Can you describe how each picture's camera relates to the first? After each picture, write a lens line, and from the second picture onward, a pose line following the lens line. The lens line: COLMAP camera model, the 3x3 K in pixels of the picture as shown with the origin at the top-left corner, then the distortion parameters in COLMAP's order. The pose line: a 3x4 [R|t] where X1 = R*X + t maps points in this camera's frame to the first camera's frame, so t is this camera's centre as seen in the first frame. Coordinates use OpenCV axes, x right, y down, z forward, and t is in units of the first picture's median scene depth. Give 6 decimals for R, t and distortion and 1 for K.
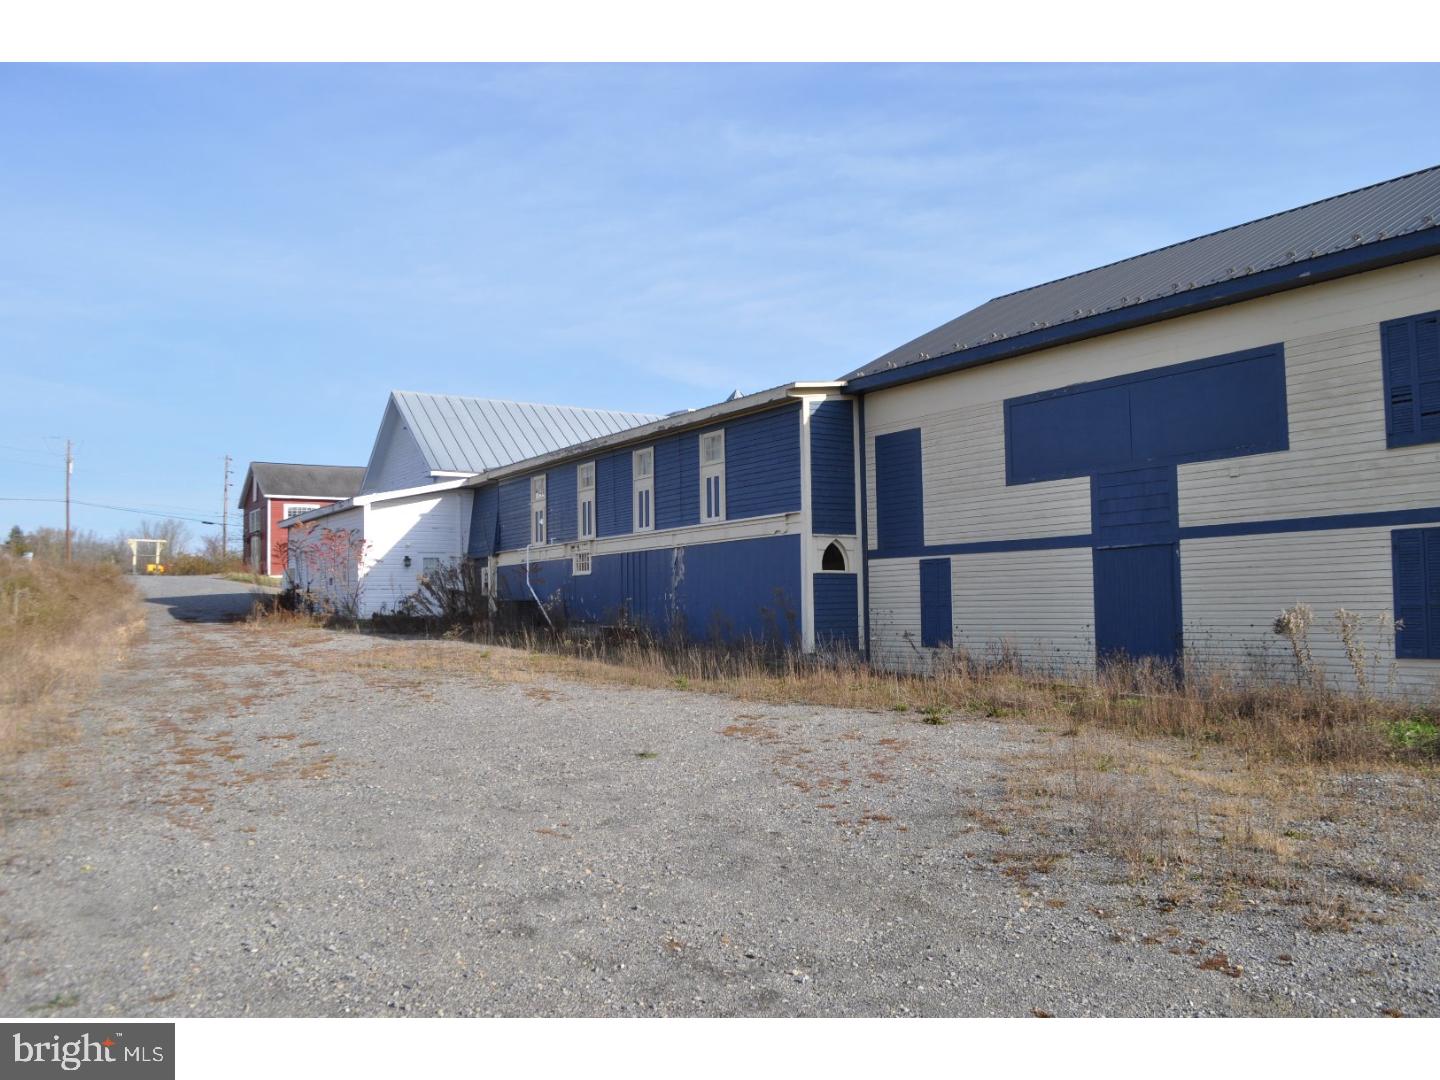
lens RADIAL K [[1127.0, 0, 713.2], [0, 1127.0, 560.7], [0, 0, 1]] dist [-0.081990, 0.007905]
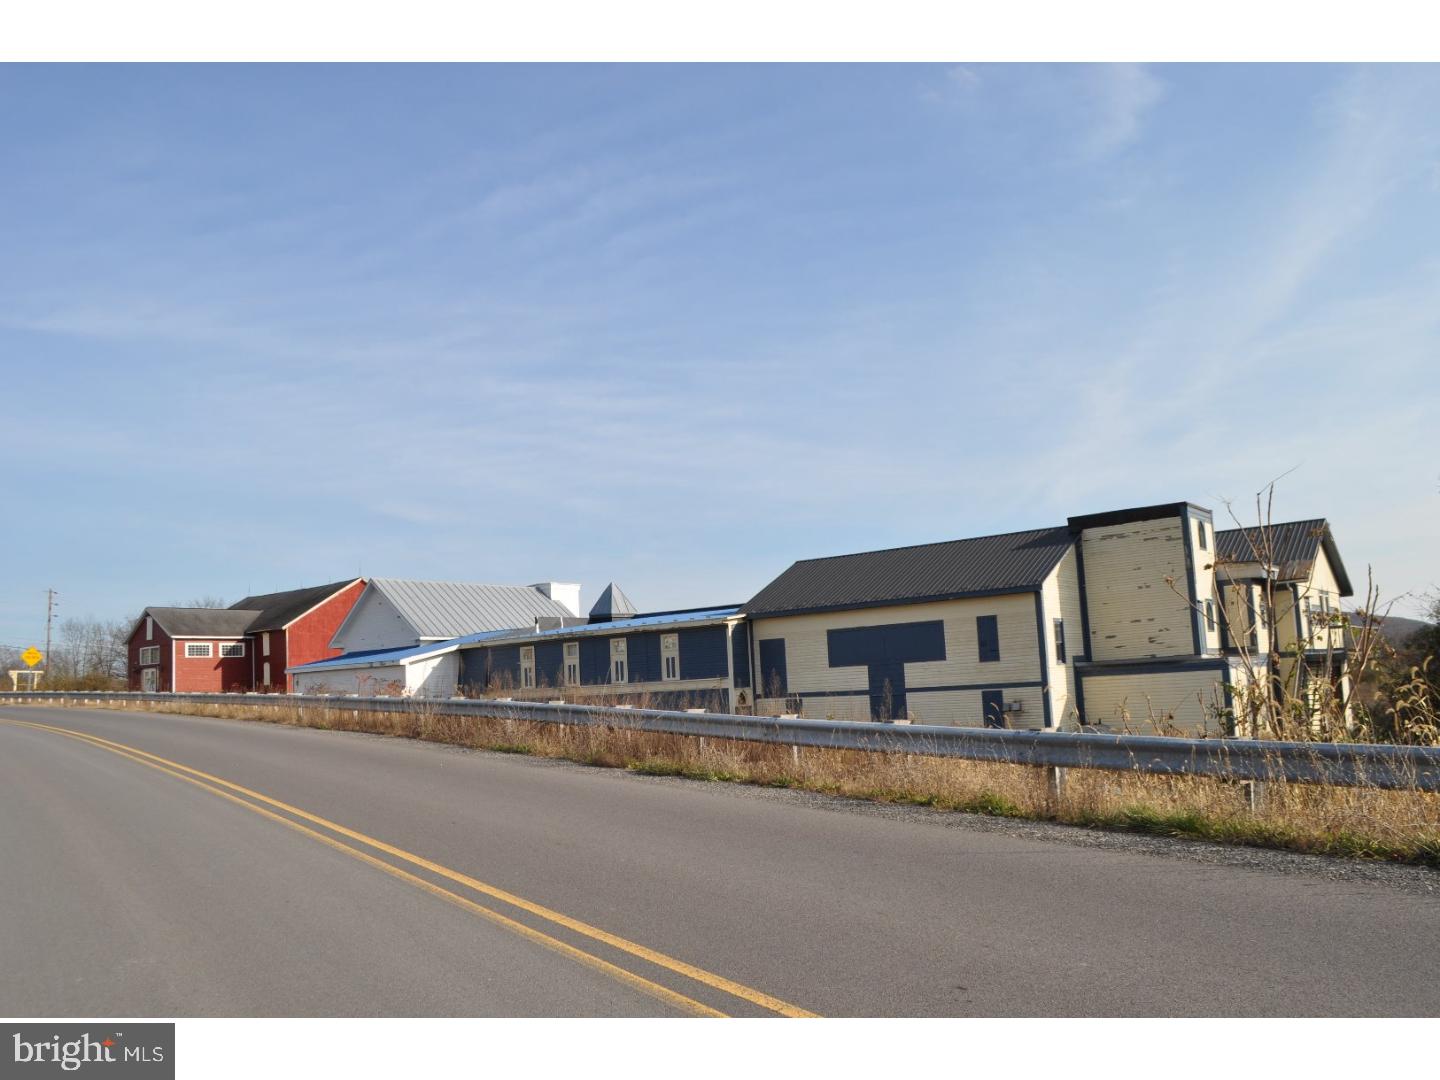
lens RADIAL K [[1120.0, 0, 699.8], [0, 1120.0, 541.3], [0, 0, 1]] dist [-0.079999, 0.003259]
pose [[0.952168, 0.009847, 0.305417, -0.606274], [0.020531, 0.995161, -0.096092, -0.095791], [-0.304885, 0.097766, 0.947358, -0.976963]]
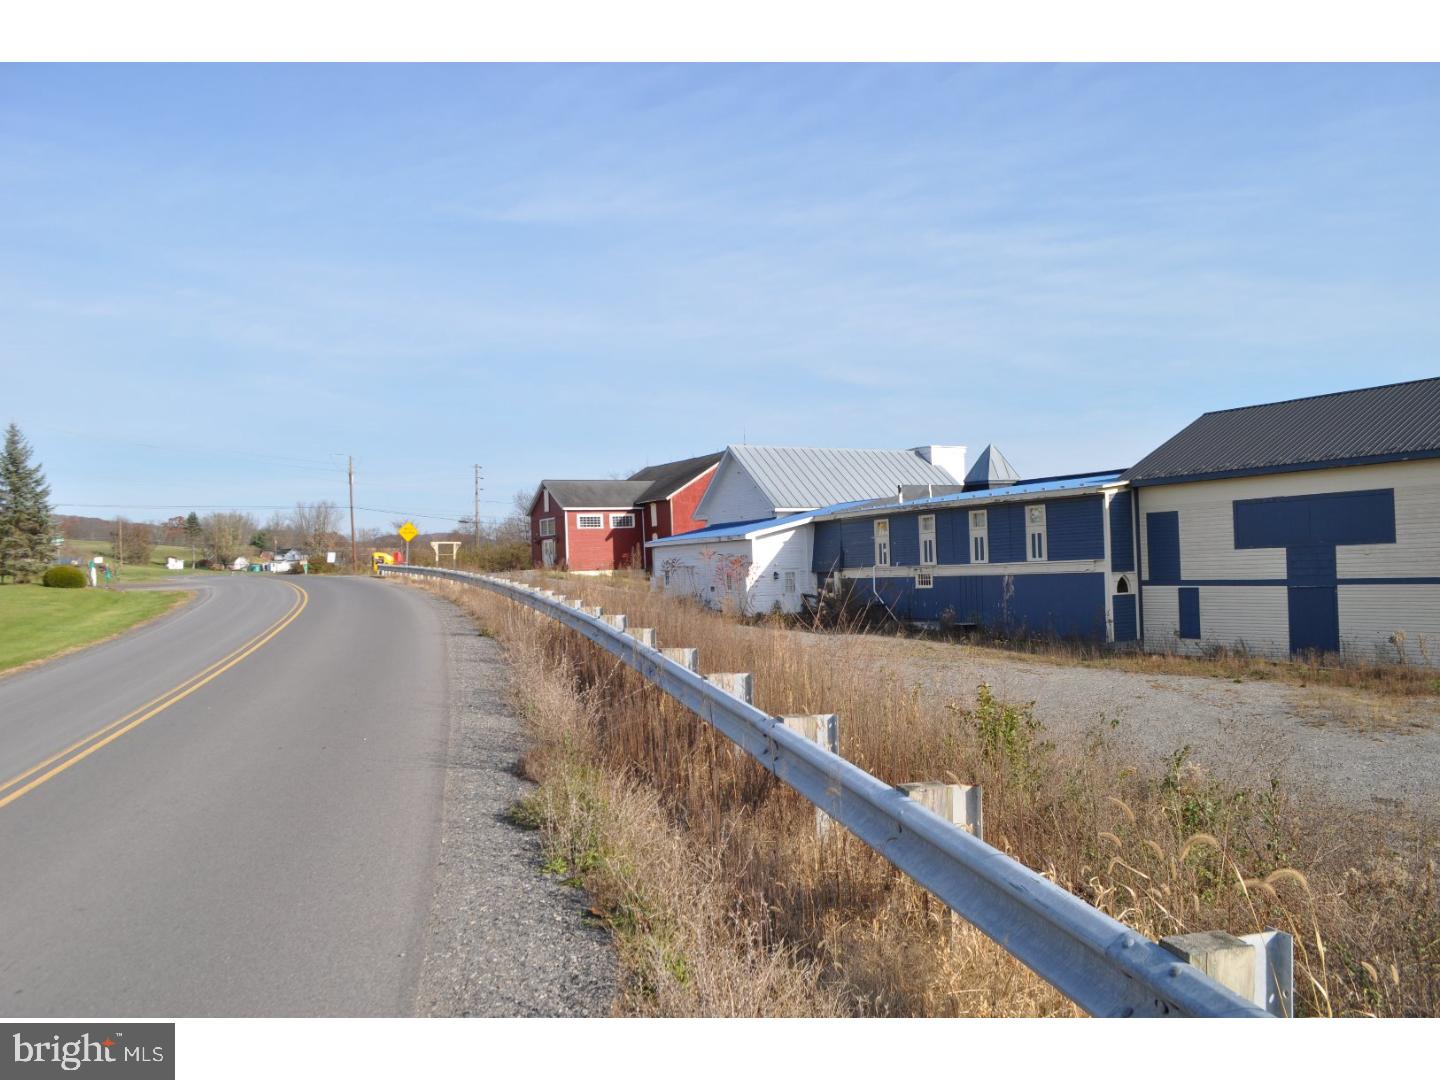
lens RADIAL K [[1127.0, 0, 713.2], [0, 1127.0, 560.7], [0, 0, 1]] dist [-0.081990, 0.007905]
pose [[0.996721, -0.019181, -0.078607, -0.375666], [0.021998, 0.999140, 0.035137, -0.112559], [0.077866, -0.036751, 0.996286, -0.723264]]
